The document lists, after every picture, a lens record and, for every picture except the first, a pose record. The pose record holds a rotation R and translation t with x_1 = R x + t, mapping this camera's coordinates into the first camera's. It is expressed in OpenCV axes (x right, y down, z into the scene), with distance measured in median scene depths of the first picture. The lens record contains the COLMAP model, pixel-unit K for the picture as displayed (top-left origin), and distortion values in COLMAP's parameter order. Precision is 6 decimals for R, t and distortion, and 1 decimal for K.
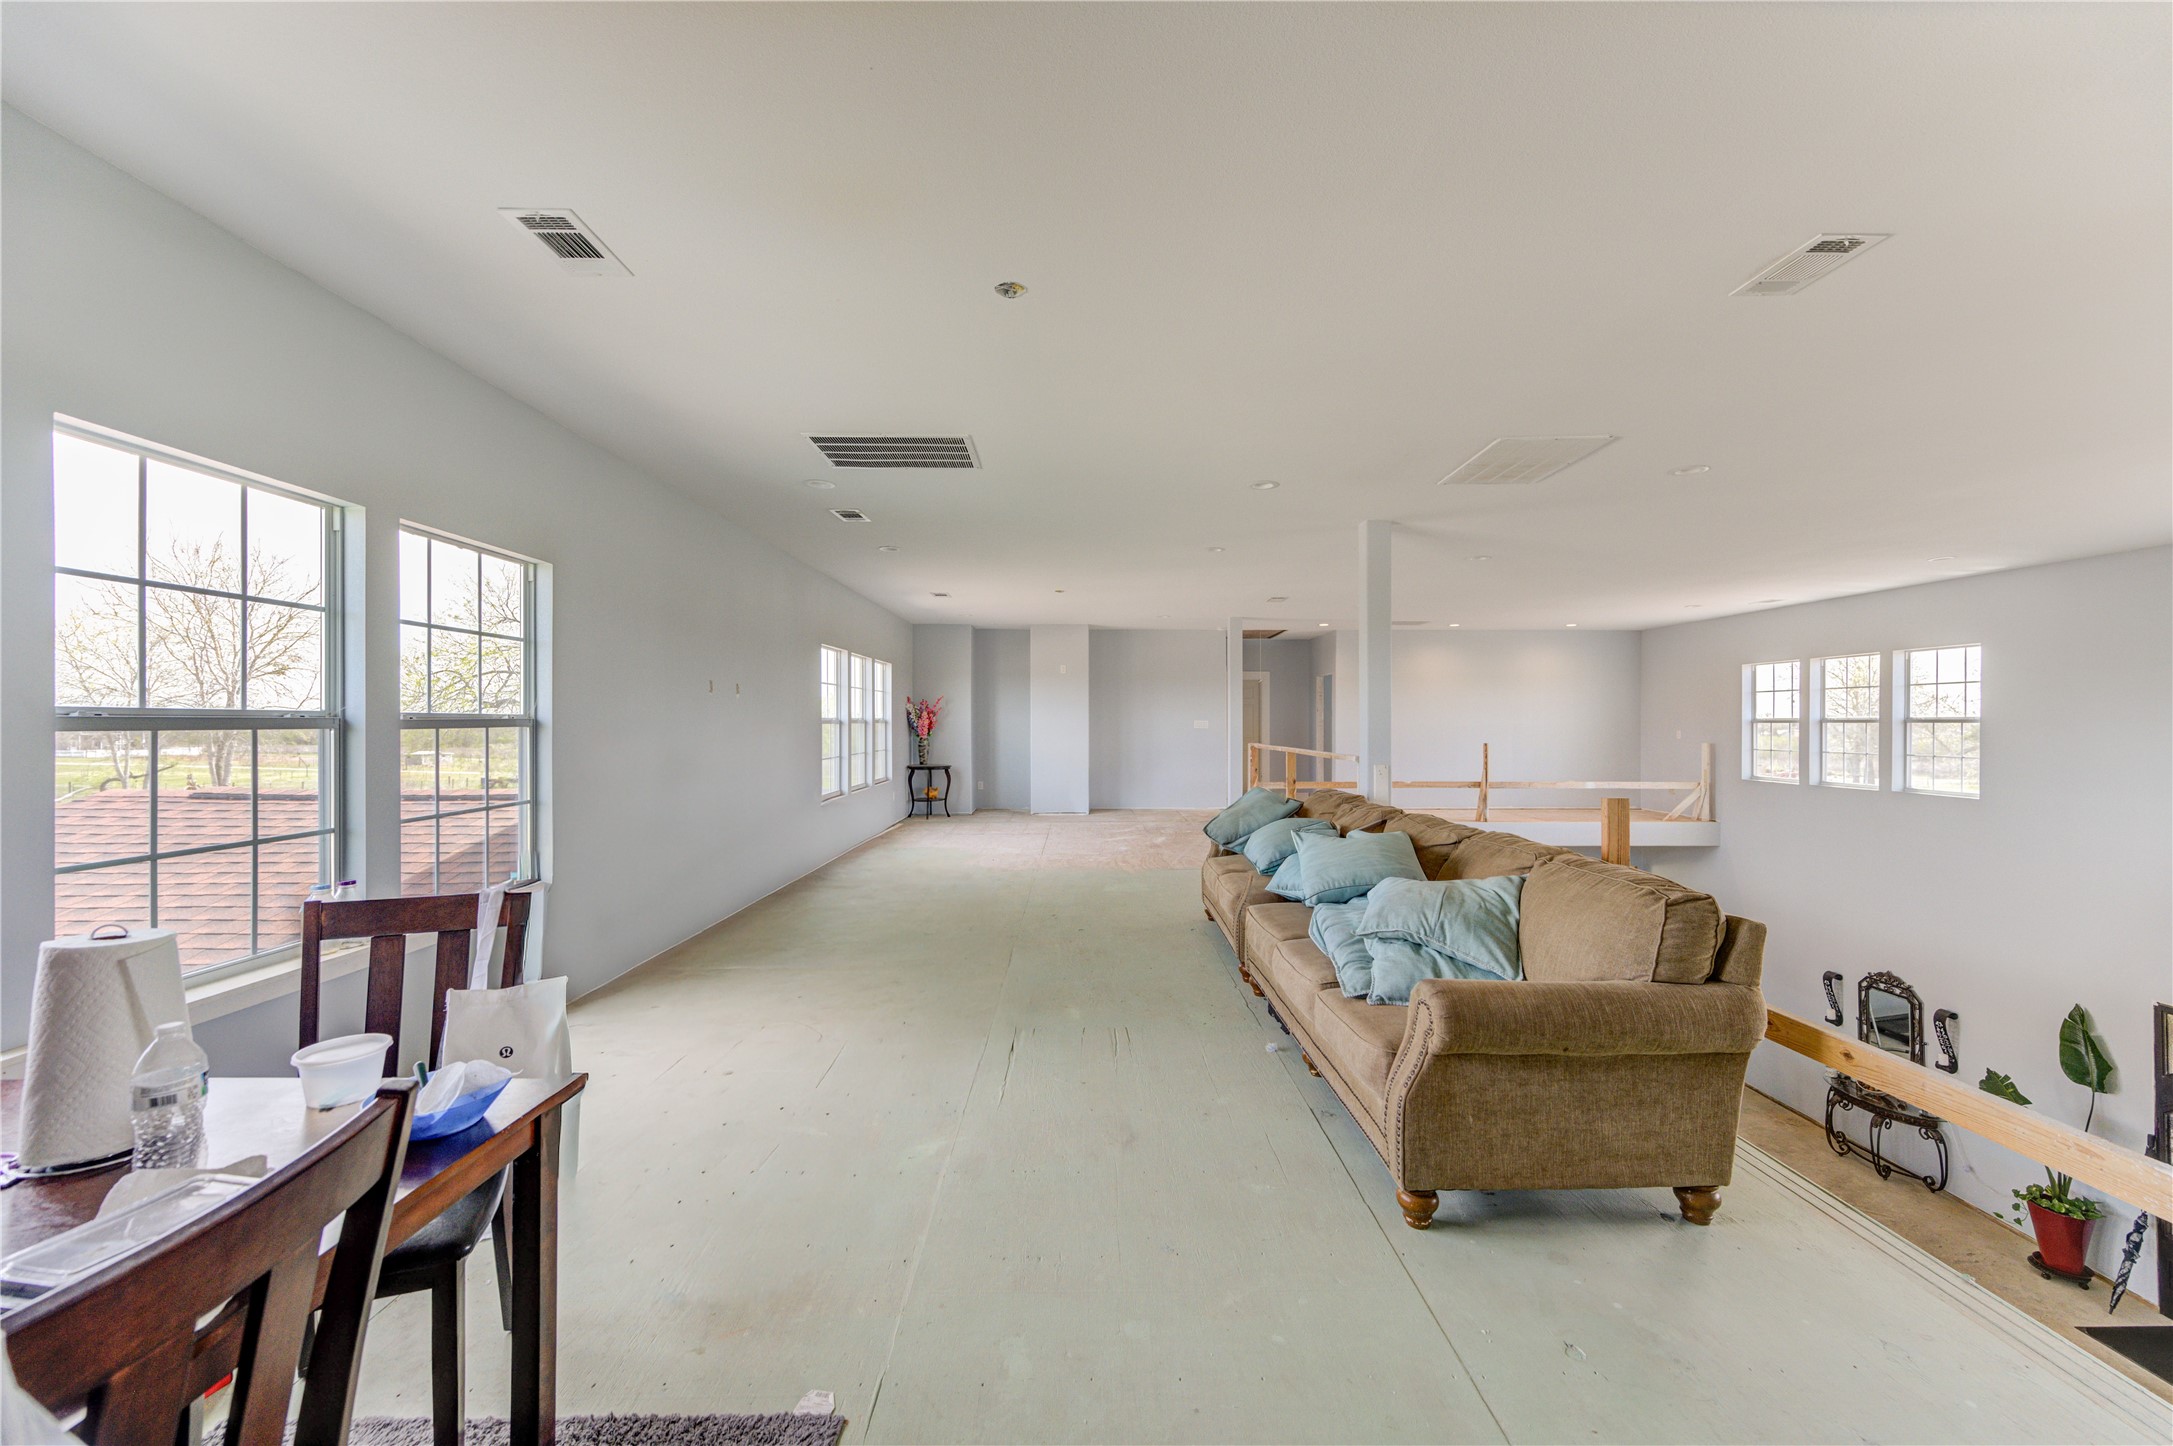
lens RADIAL K [[854.8, 0, 1087.8], [0, 854.8, 726.3], [0, 0, 1]] dist [0.000879, 0.000400]
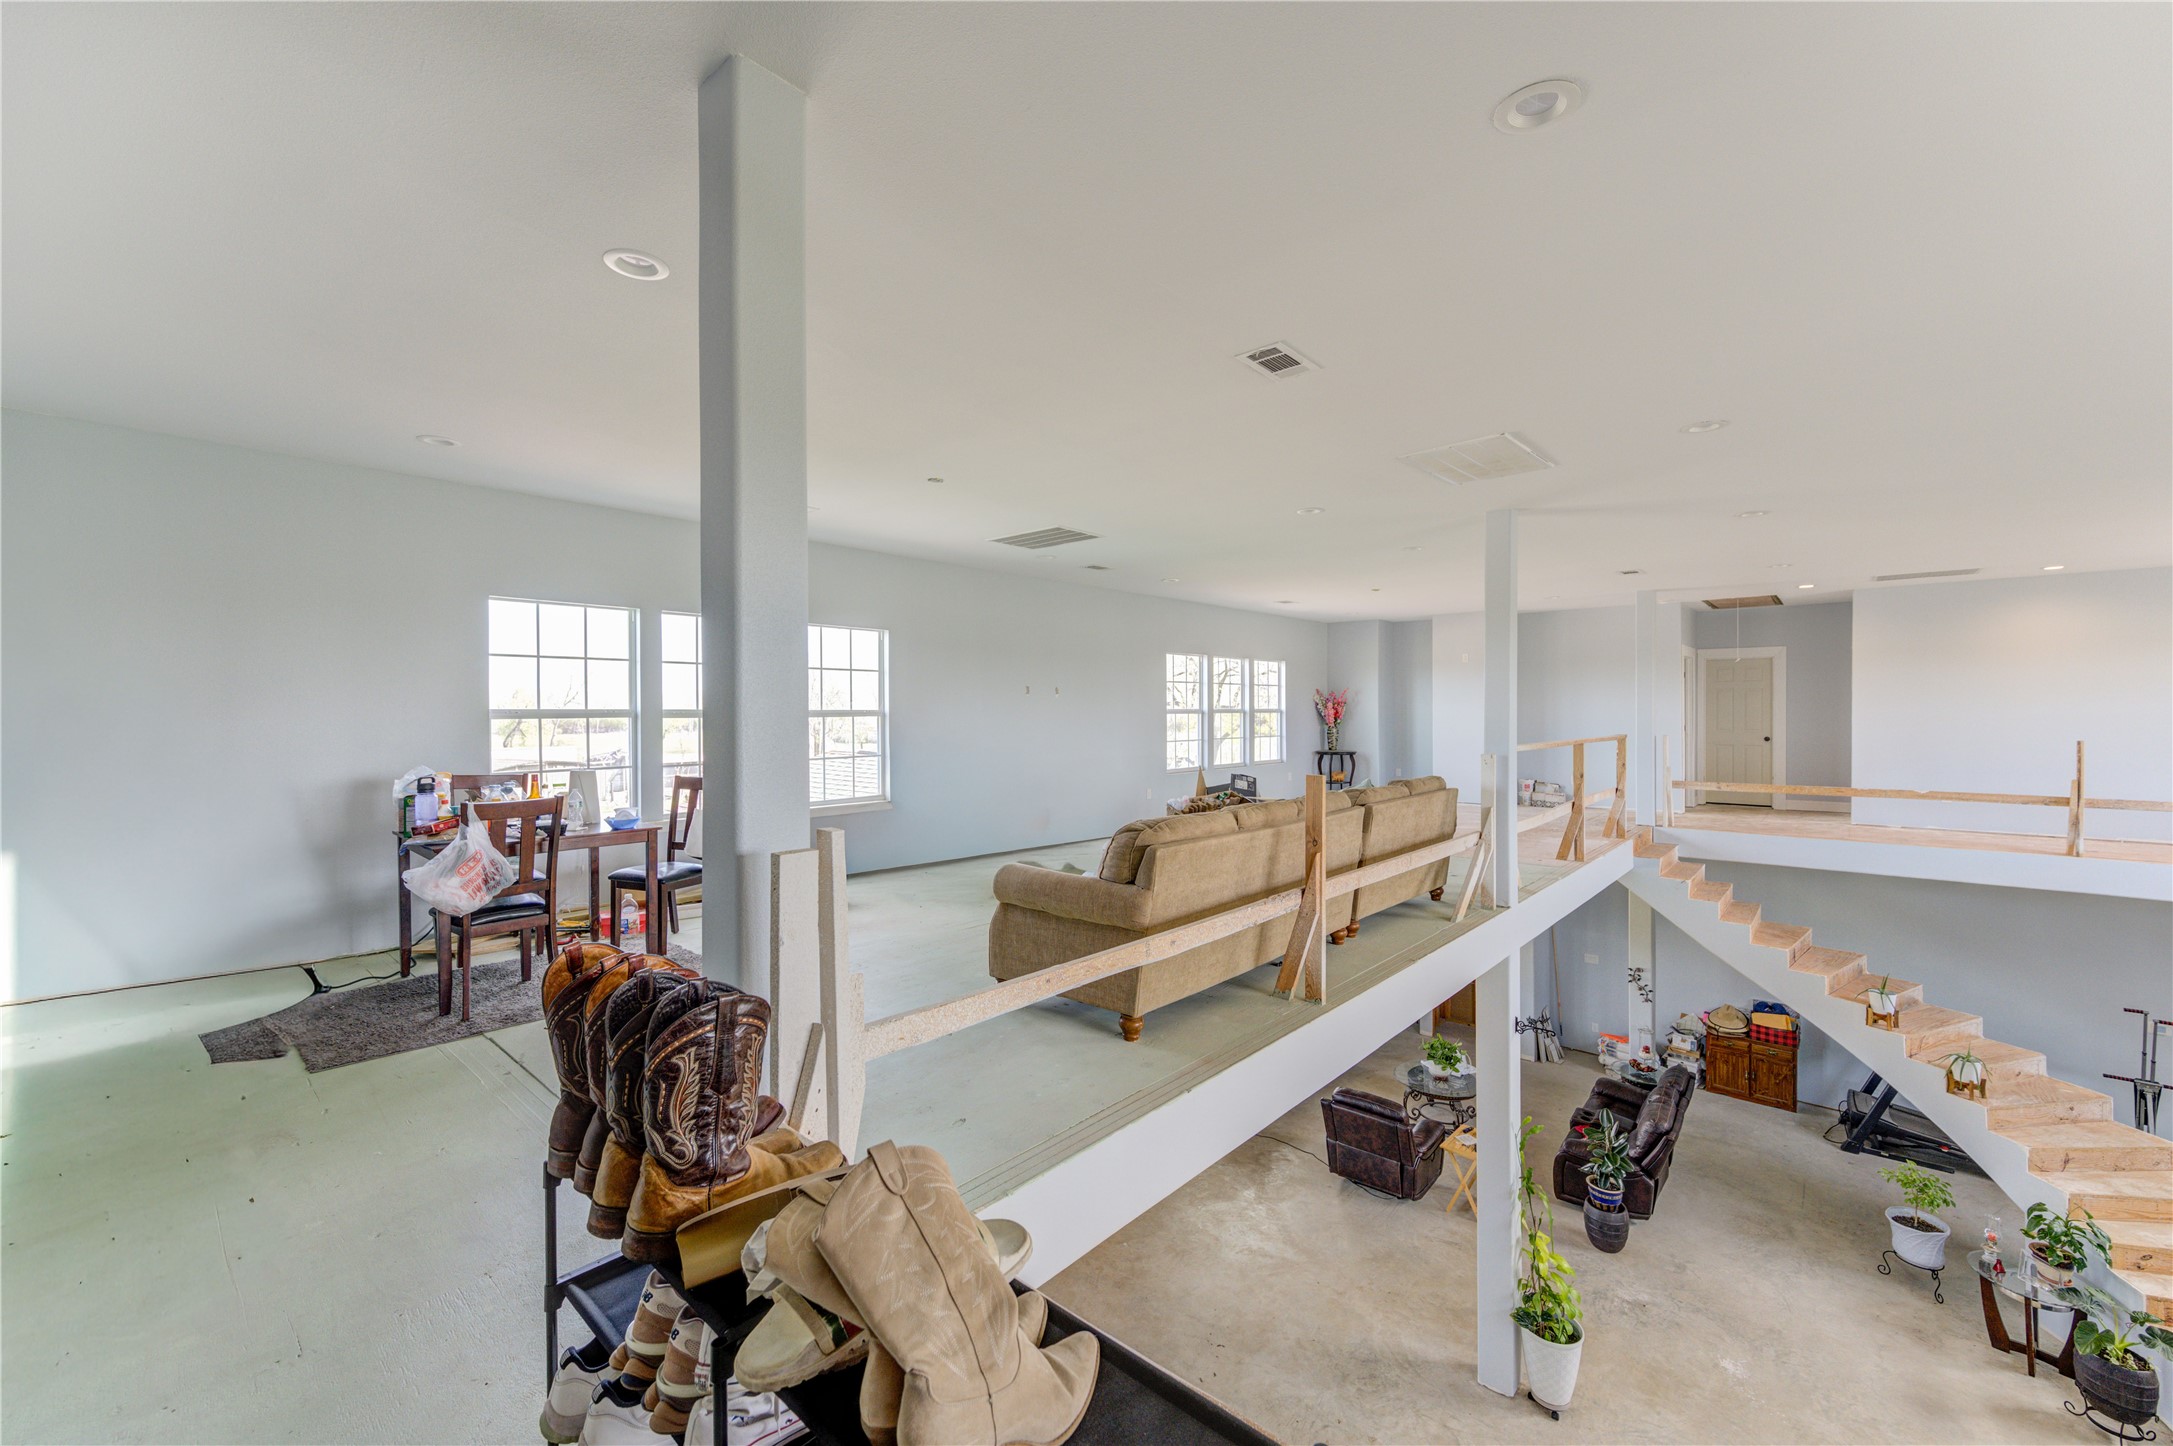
lens RADIAL K [[874.7, 0, 1084.1], [0, 874.7, 721.2], [0, 0, 1]] dist [0.000371, 0.000024]
pose [[0.725213, 0.004151, -0.688513, 1.338356], [0.000274, 0.999980, 0.006317, -0.000511], [0.688525, -0.004770, 0.725197, -0.143218]]
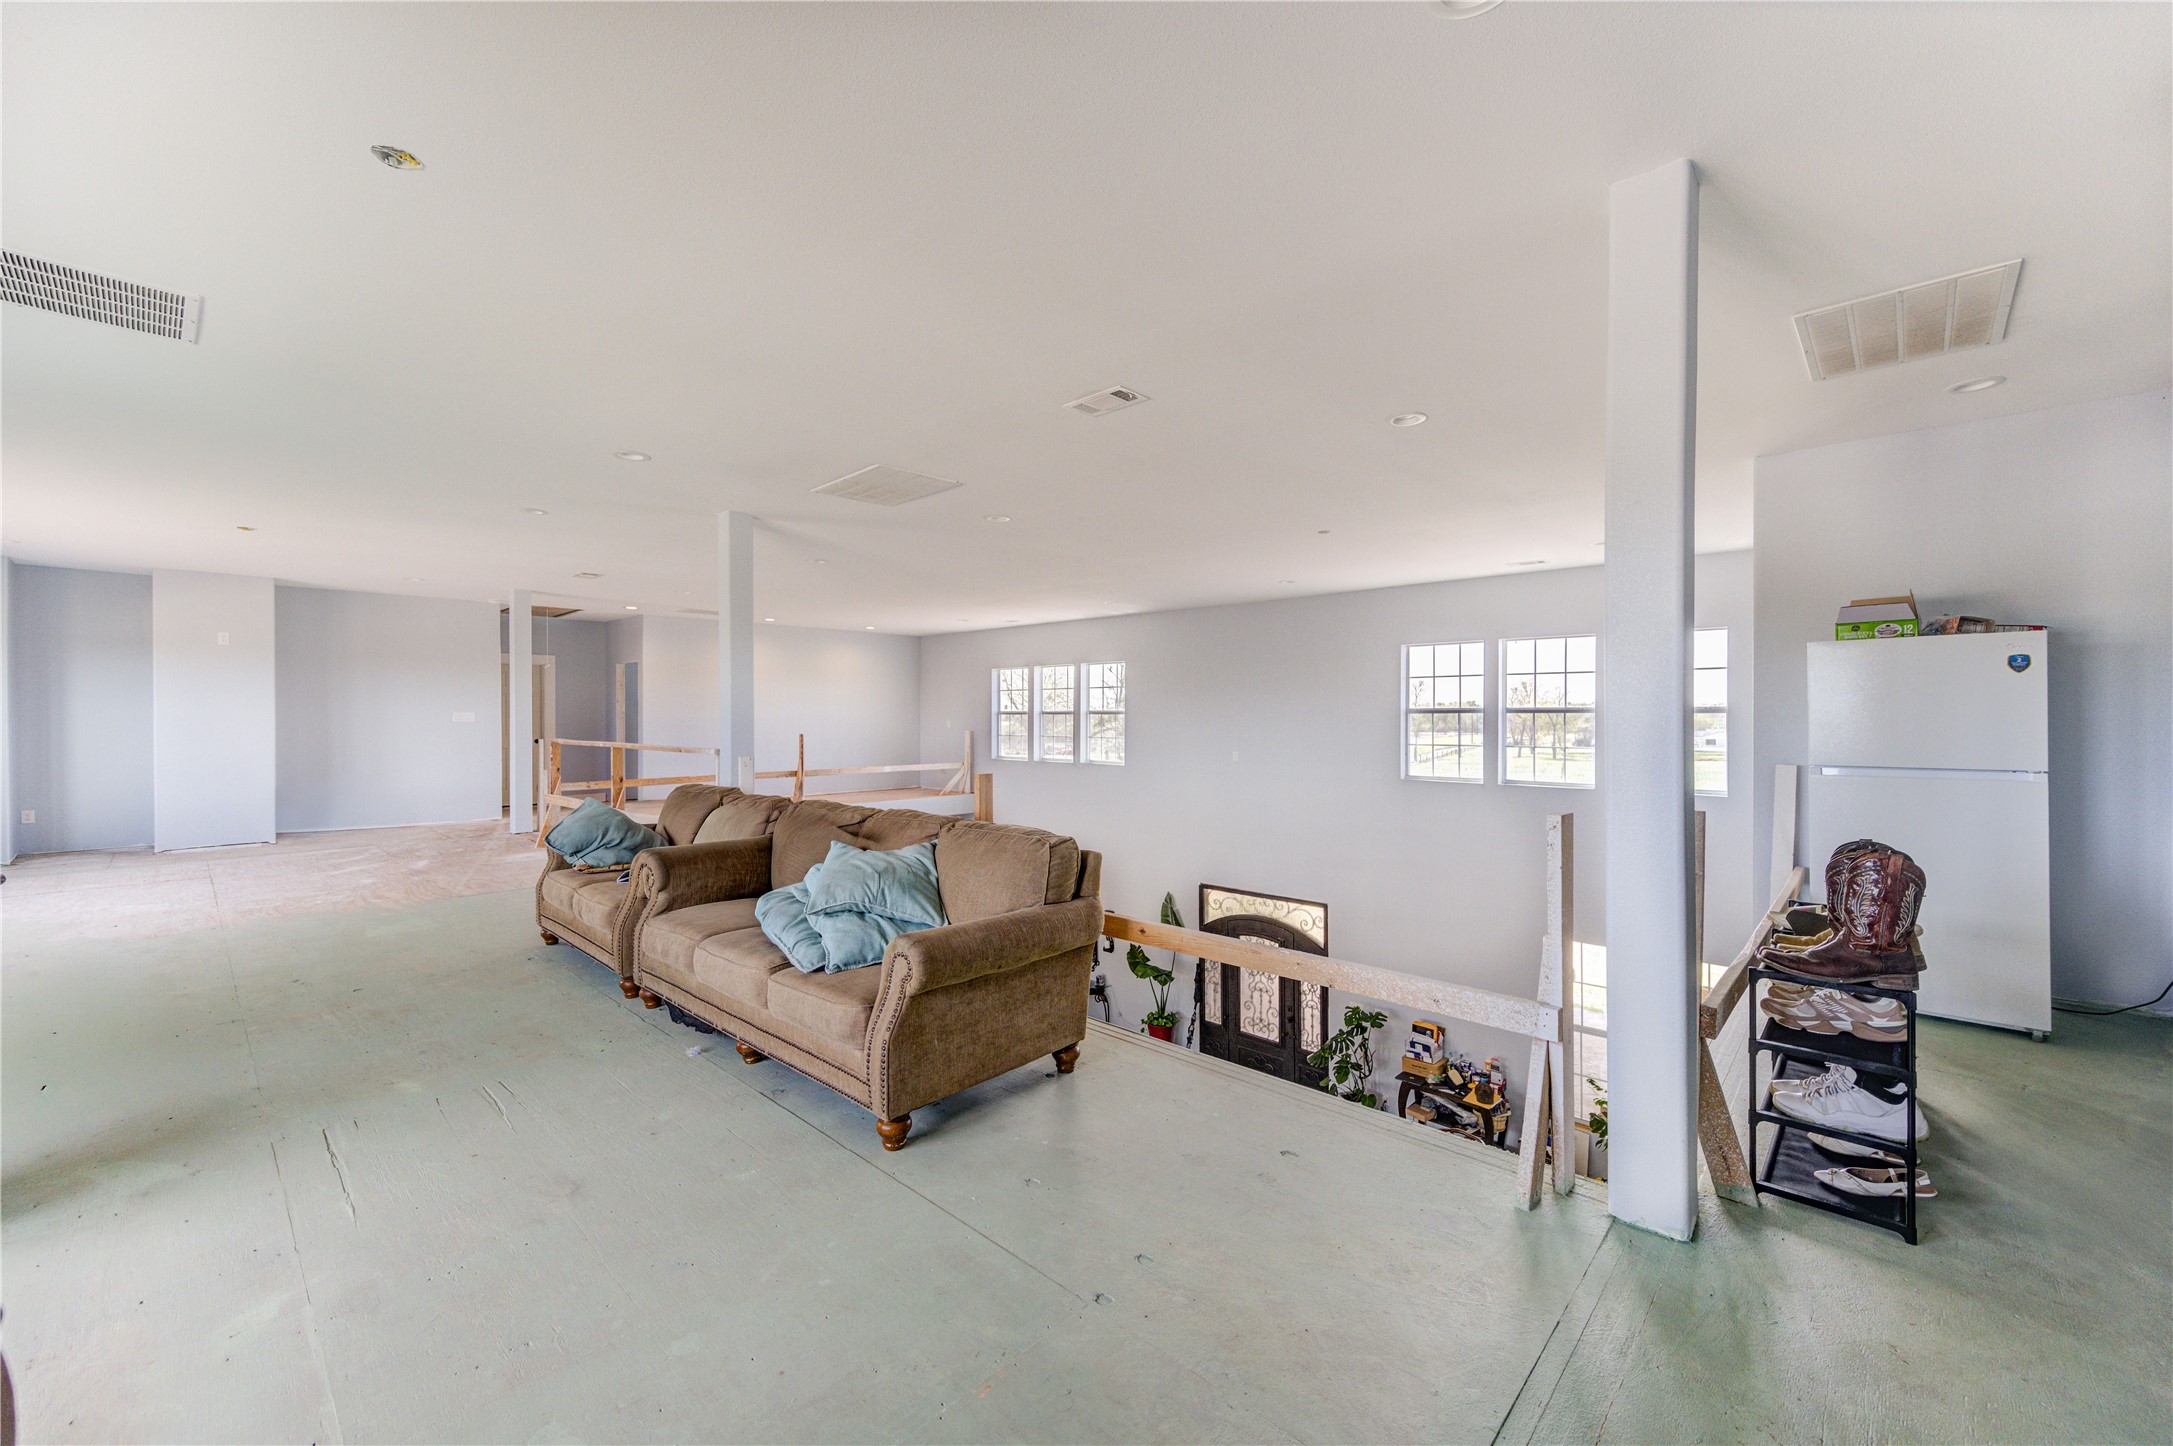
lens RADIAL K [[863.2, 0, 1104.1], [0, 863.2, 723.5], [0, 0, 1]] dist [-0.000057, -0.000100]
pose [[0.682163, -0.009206, 0.731143, -0.211823], [0.004837, 0.999956, 0.008077, -0.000360], [-0.731185, -0.001973, 0.682177, -0.003783]]
